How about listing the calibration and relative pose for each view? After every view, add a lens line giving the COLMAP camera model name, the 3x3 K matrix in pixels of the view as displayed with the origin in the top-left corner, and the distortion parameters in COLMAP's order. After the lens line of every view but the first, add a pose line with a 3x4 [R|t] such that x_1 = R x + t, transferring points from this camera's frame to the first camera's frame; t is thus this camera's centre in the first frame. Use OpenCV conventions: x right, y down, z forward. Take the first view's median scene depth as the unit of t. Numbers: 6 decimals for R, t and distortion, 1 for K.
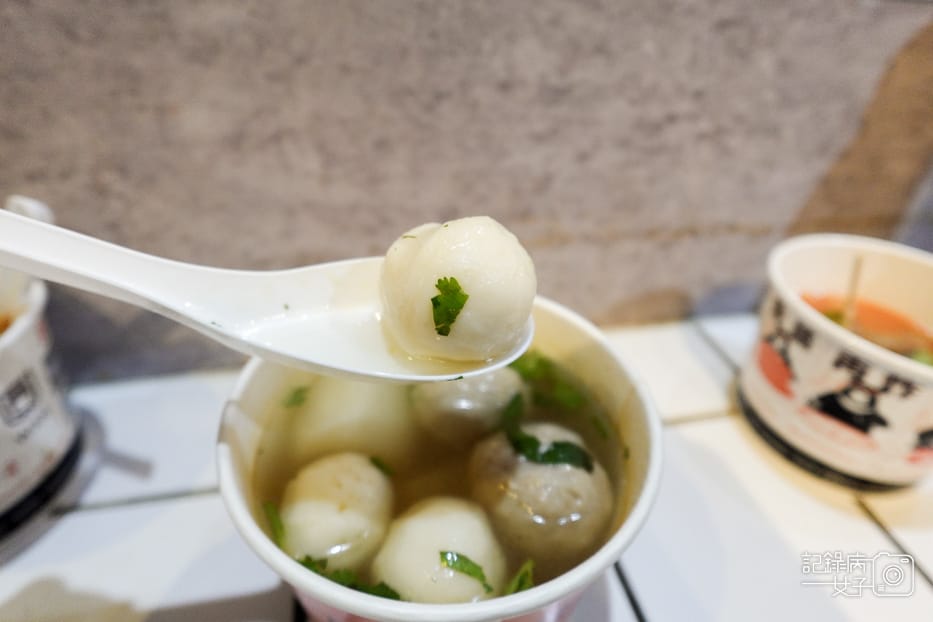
lens RADIAL K [[546.4, 0, 465.2], [0, 546.4, 312.7], [0, 0, 1]] dist [0.003024, -0.005871]
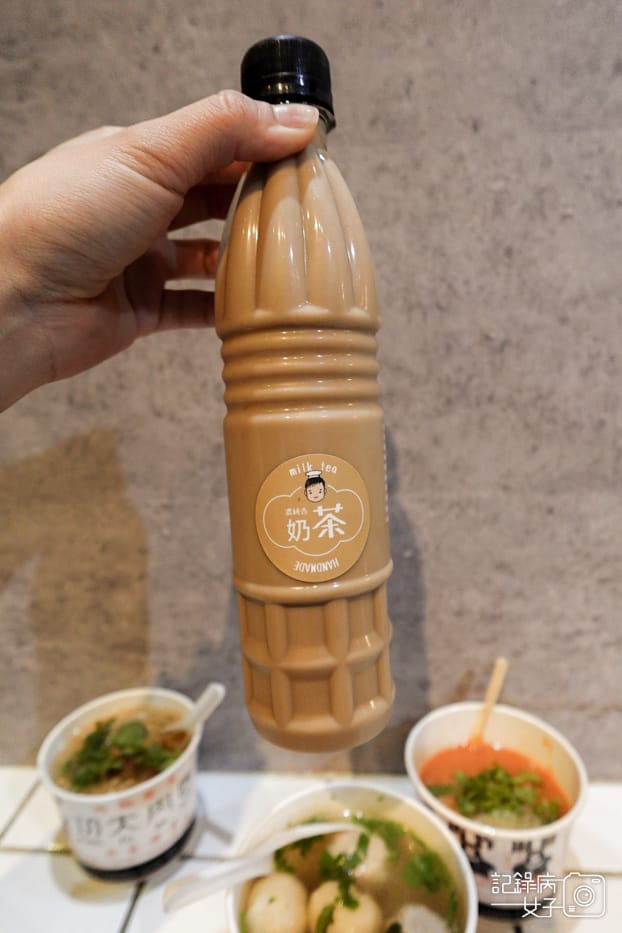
lens RADIAL K [[546.4, 0, 309.3], [0, 546.4, 483.3], [0, 0, 1]] dist [0.003024, -0.005871]
pose [[0.953564, -0.006635, -0.301118, 0.135712], [-0.103449, 0.931722, -0.348126, -0.148447], [0.282868, 0.363111, 0.887770, -0.717419]]
